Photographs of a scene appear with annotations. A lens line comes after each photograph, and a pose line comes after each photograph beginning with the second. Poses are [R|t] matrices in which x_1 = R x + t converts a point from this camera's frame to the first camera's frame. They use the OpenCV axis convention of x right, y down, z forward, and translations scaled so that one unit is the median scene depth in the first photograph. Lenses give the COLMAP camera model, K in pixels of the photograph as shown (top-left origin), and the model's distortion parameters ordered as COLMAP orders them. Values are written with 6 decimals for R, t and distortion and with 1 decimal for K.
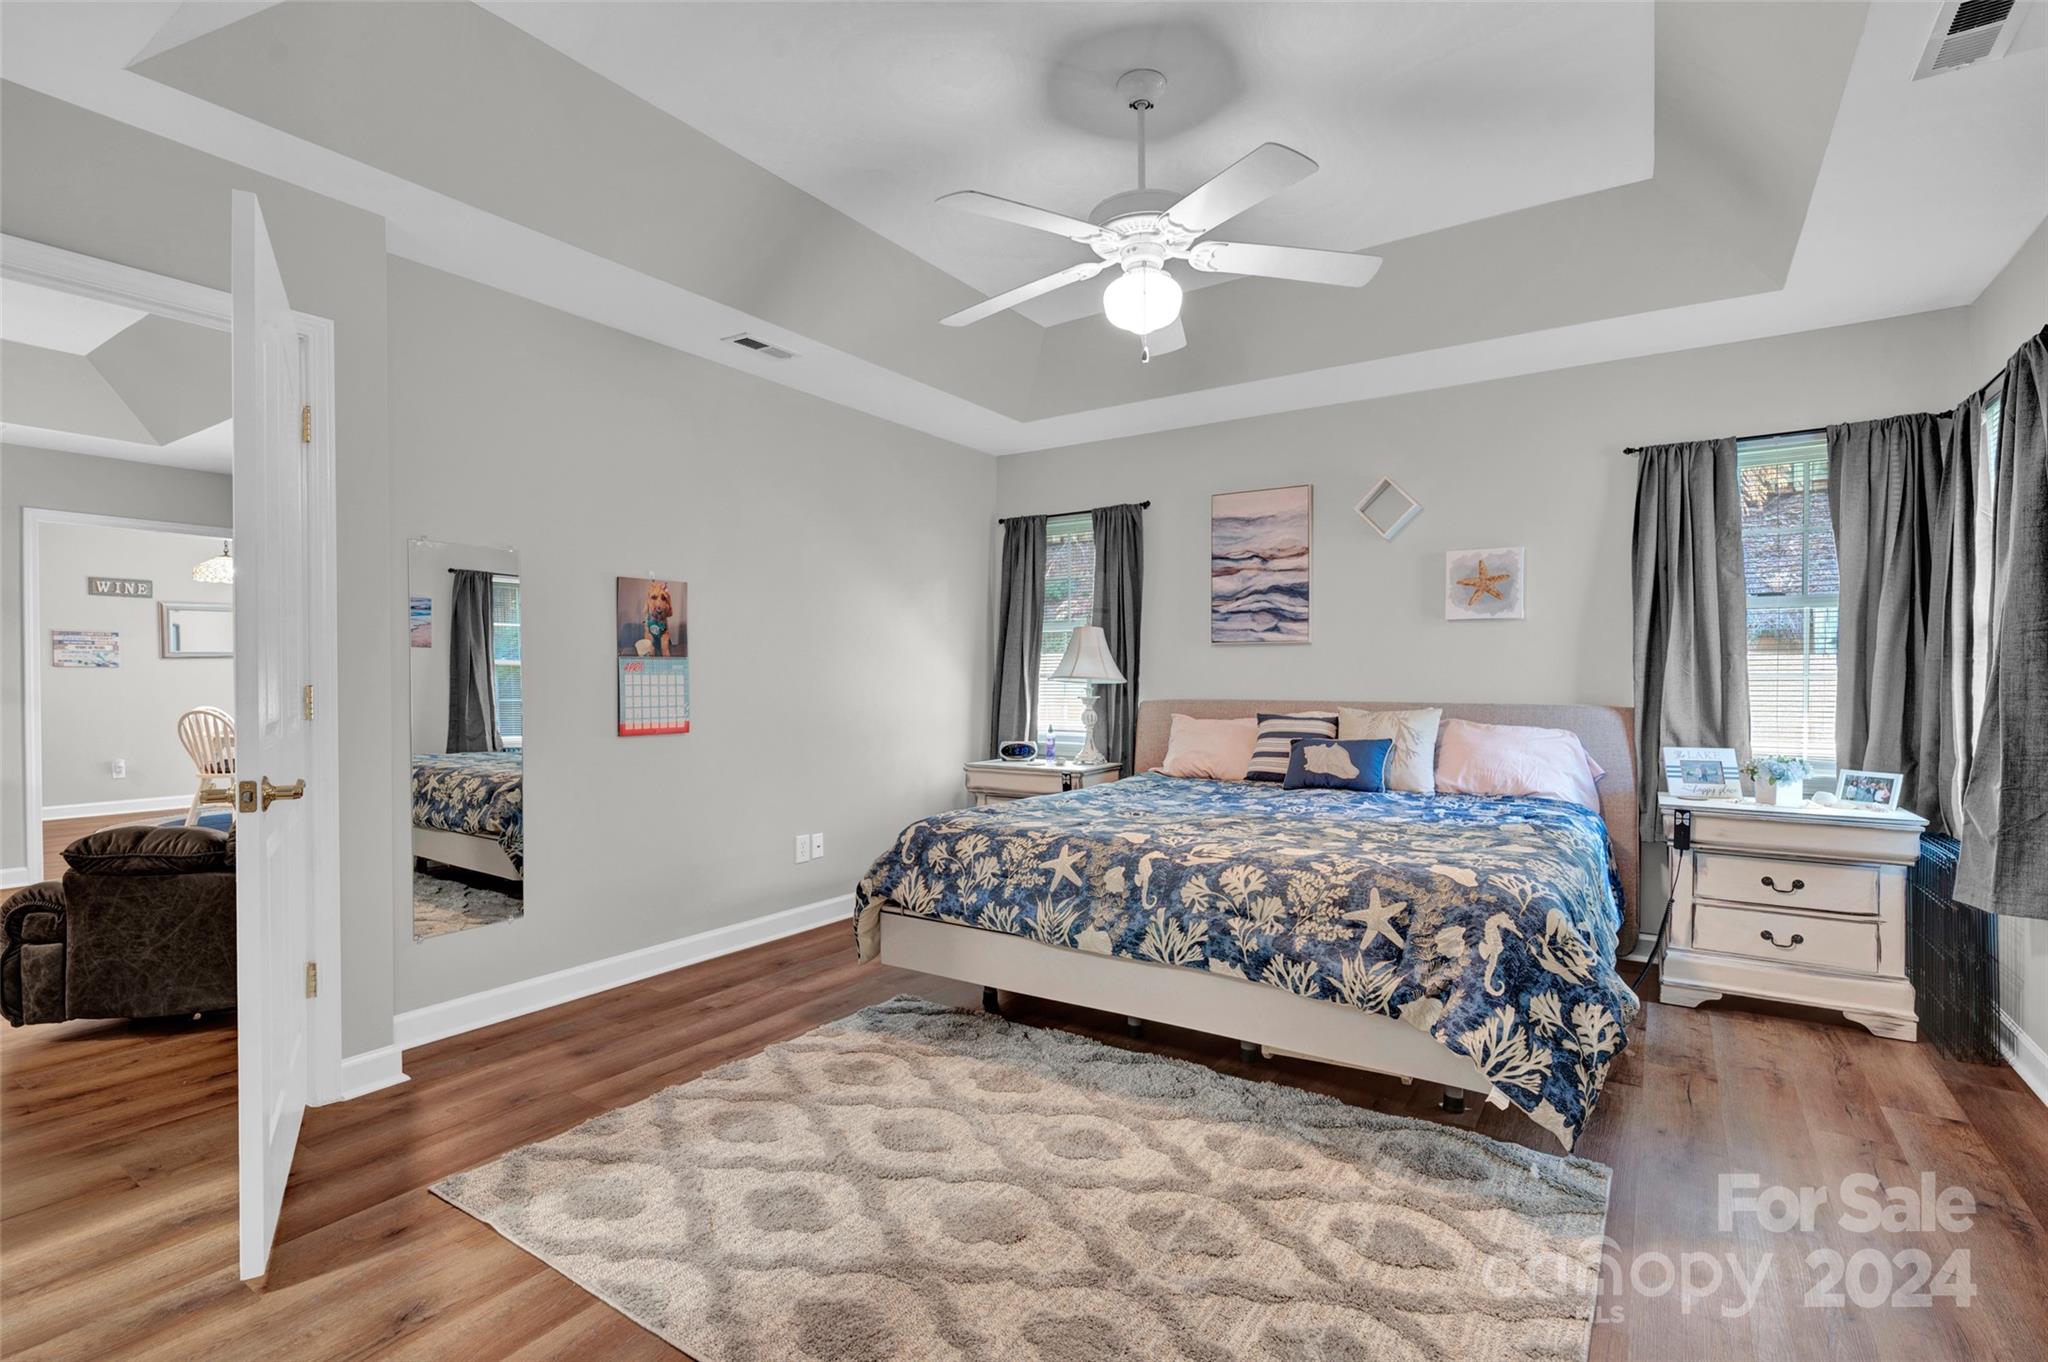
lens RADIAL K [[957.9, 0, 1031.0], [0, 957.9, 687.4], [0, 0, 1]] dist [0.001609, 0.000588]
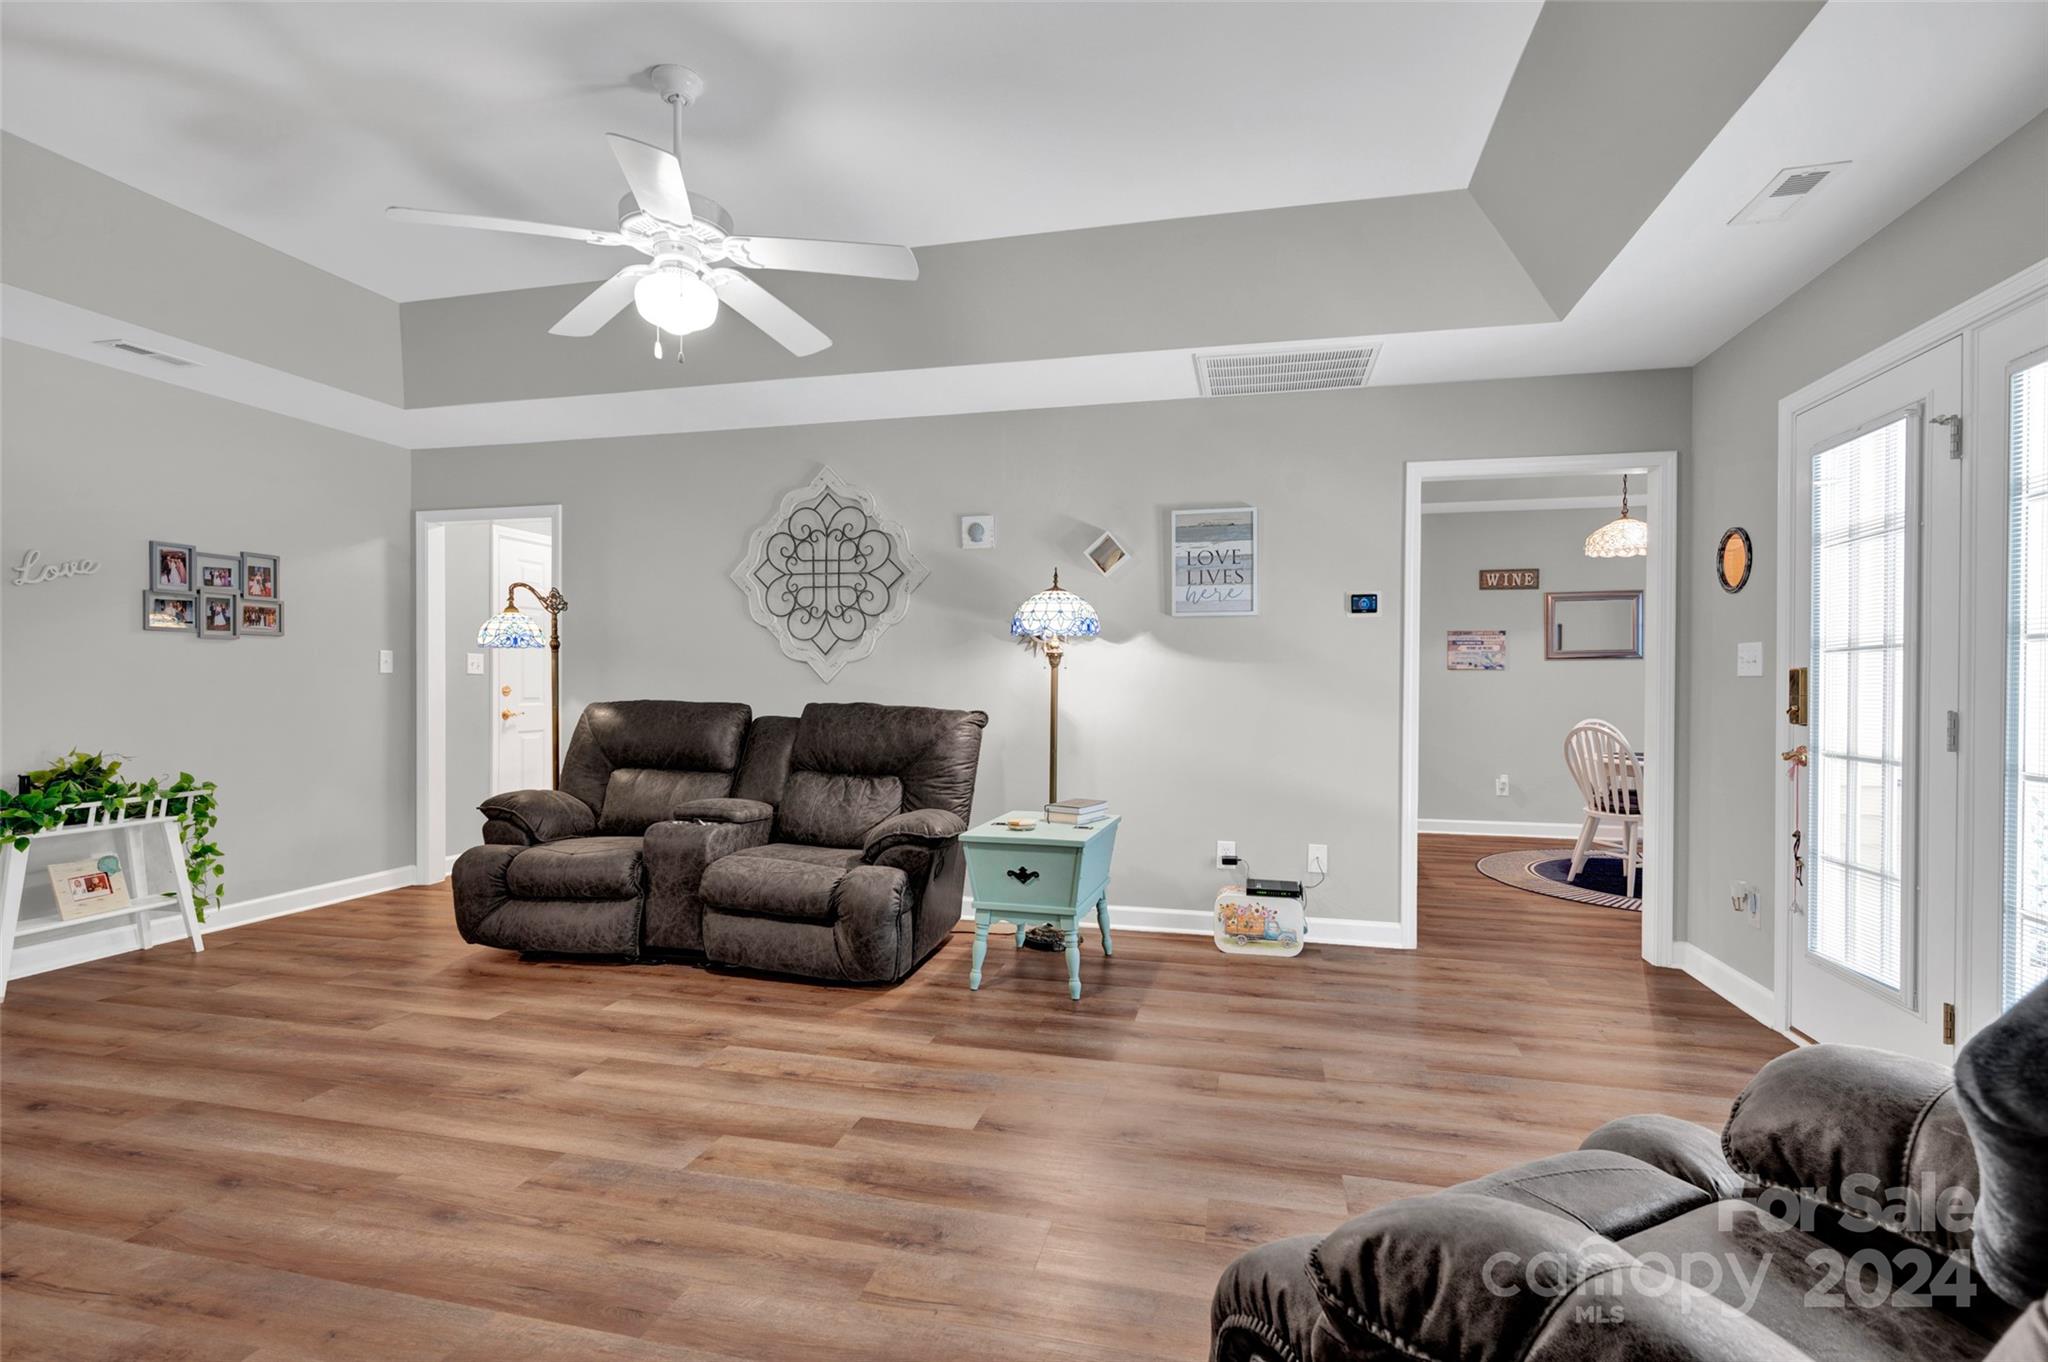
lens RADIAL K [[957.9, 0, 1031.0], [0, 957.9, 687.4], [0, 0, 1]] dist [0.001609, 0.000588]
pose [[0.339865, 0.008631, -0.940434, -0.286656], [-0.011158, 0.999925, 0.005144, -0.004880], [0.940408, 0.008745, 0.339936, 0.308384]]
